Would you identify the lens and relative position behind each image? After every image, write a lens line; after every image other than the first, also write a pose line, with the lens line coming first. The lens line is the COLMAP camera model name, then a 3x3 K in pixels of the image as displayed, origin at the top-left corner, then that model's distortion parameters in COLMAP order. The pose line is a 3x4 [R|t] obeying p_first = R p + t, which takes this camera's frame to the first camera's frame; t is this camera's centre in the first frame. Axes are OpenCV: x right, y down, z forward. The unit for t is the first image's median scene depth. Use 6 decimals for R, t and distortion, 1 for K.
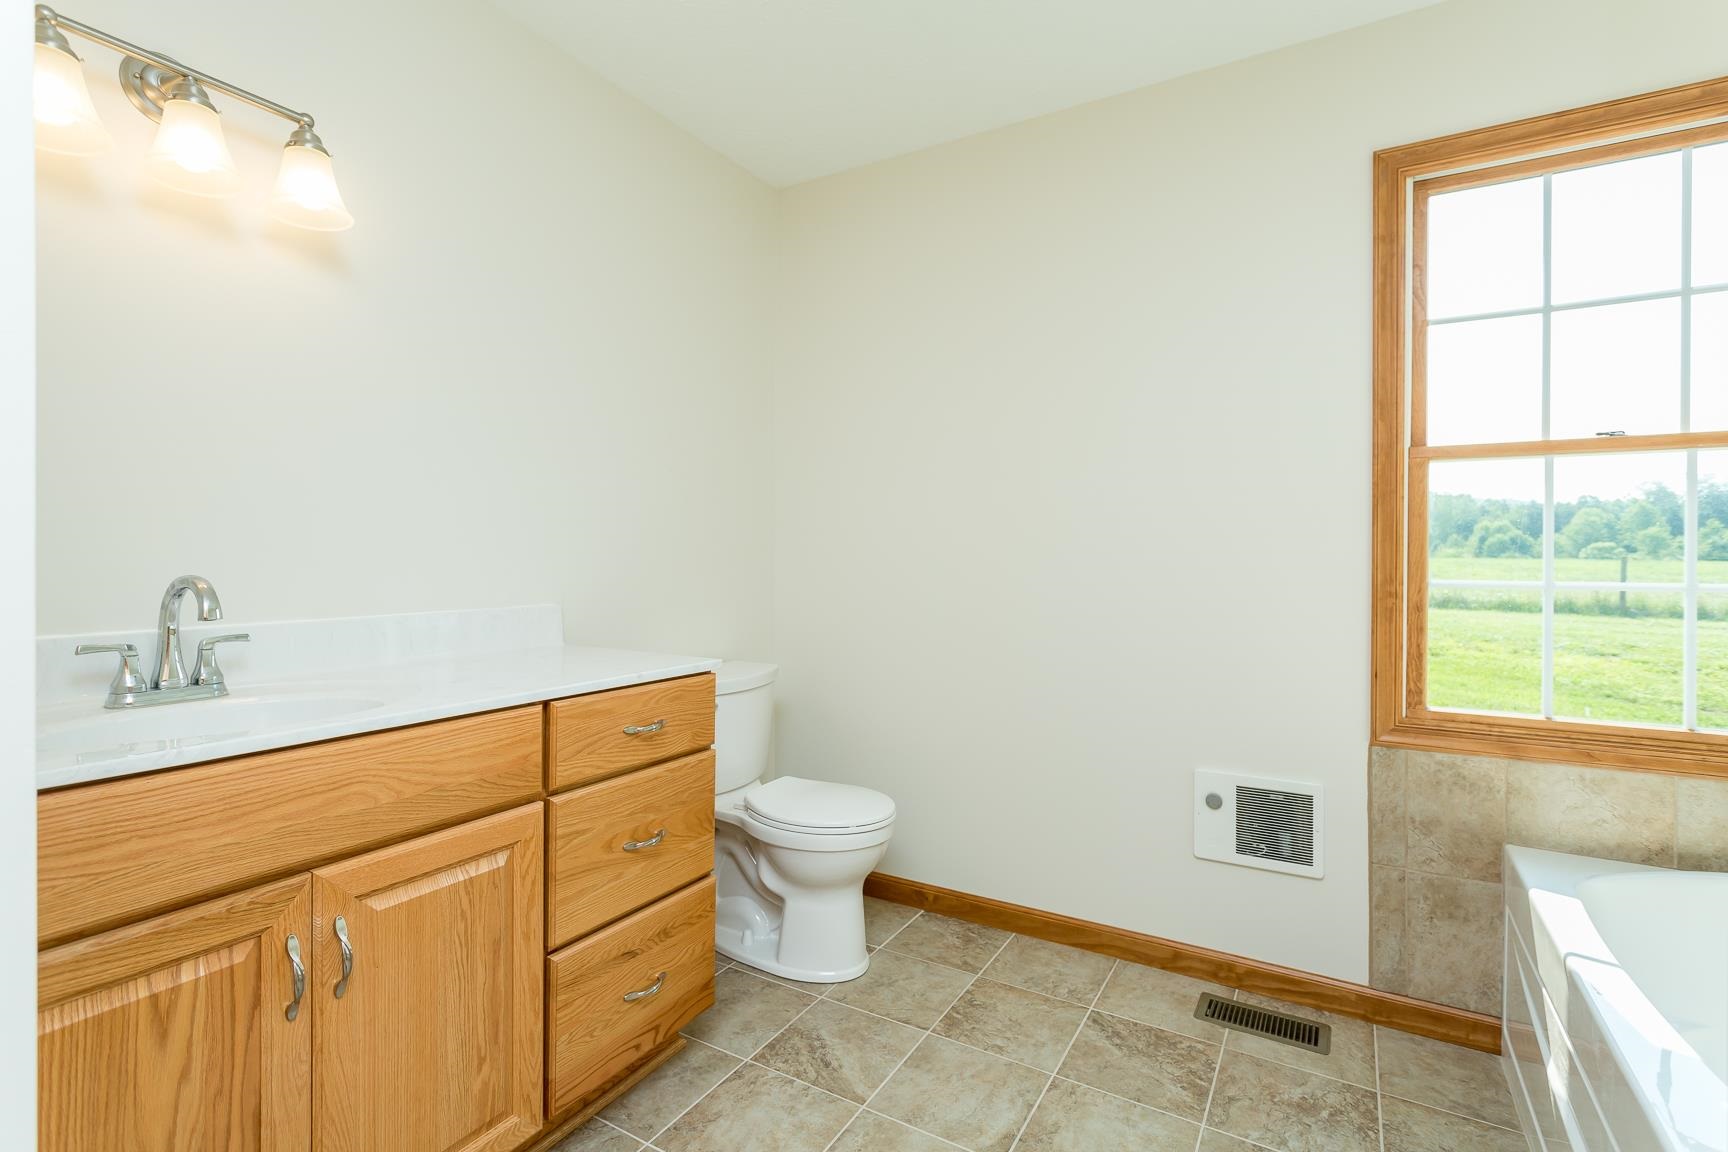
lens RADIAL K [[842.1, 0, 876.2], [0, 842.1, 559.8], [0, 0, 1]] dist [-0.000075, 0.002086]
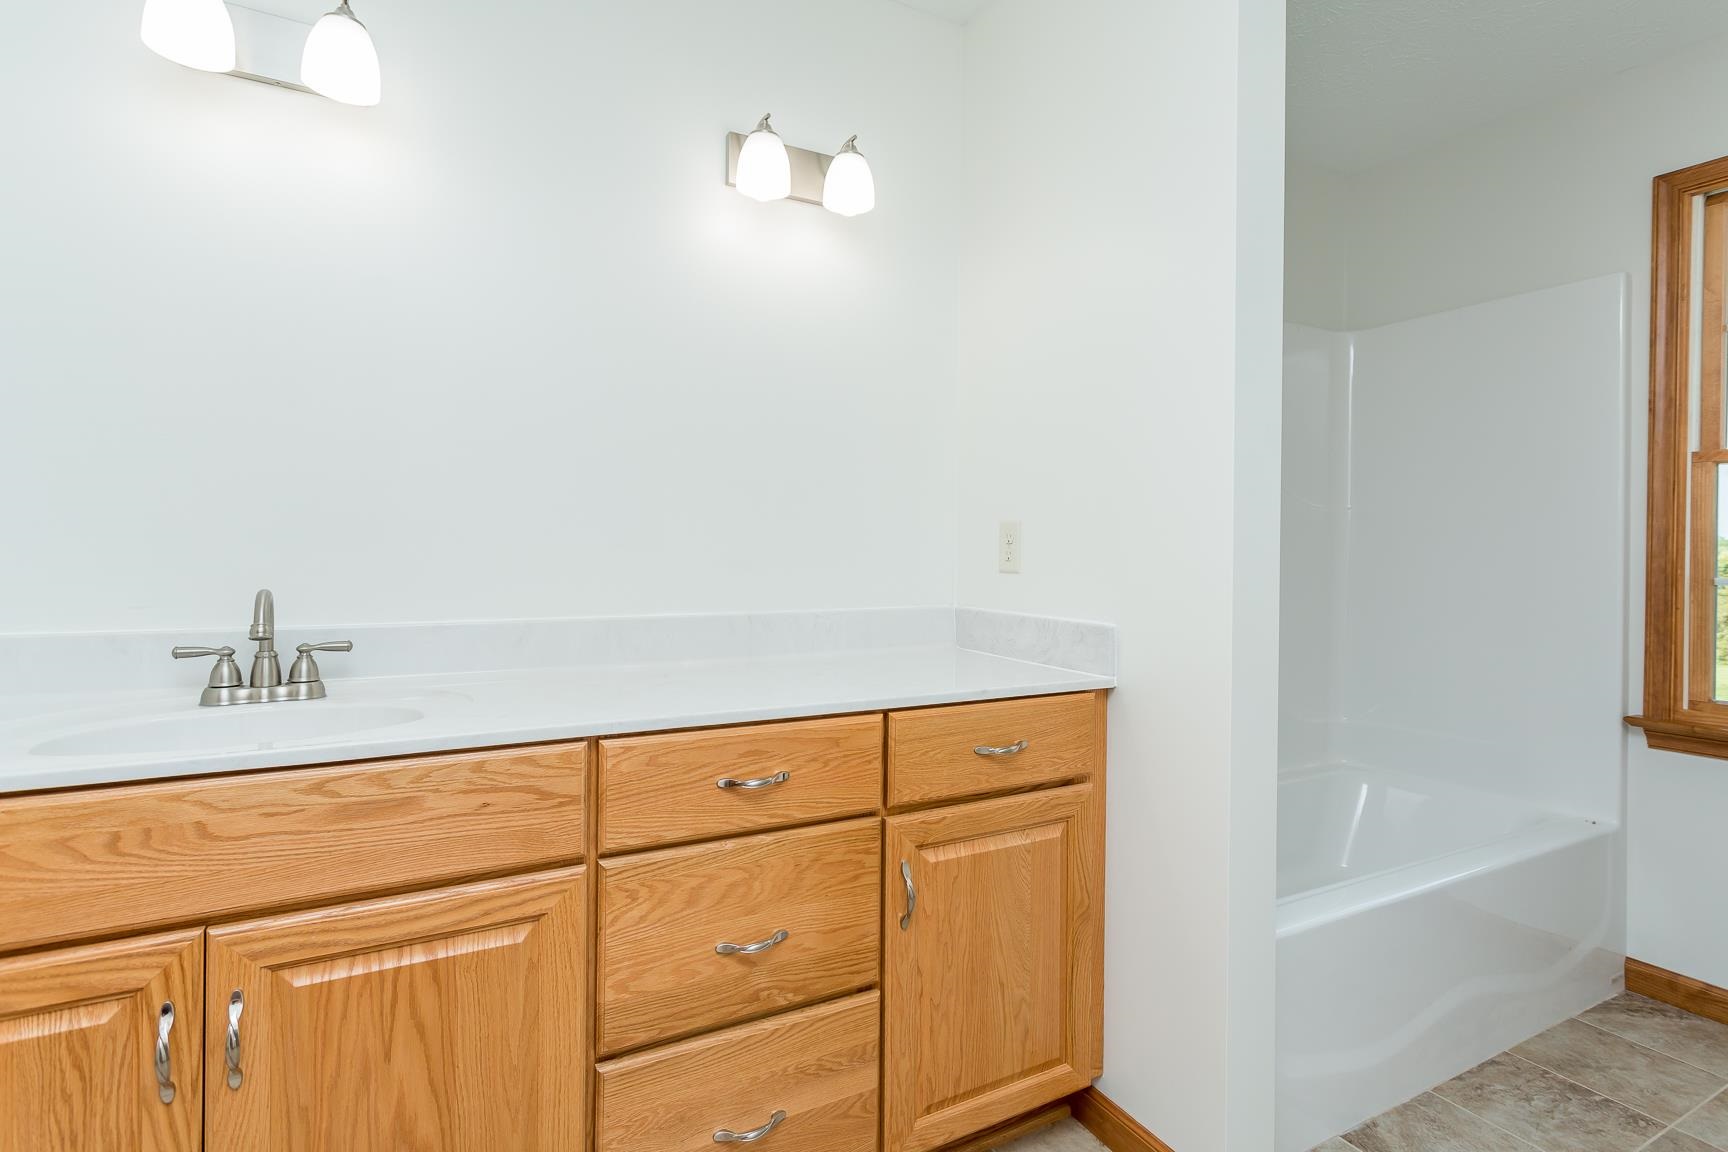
lens RADIAL K [[842.1, 0, 872.1], [0, 842.1, 564.5], [0, 0, 1]] dist [-0.000075, 0.002086]
pose [[0.848949, 0.003953, -0.528460, 0.250095], [-0.003400, 0.999992, 0.002018, 0.005168], [0.528464, 0.000084, 0.848956, 0.496656]]
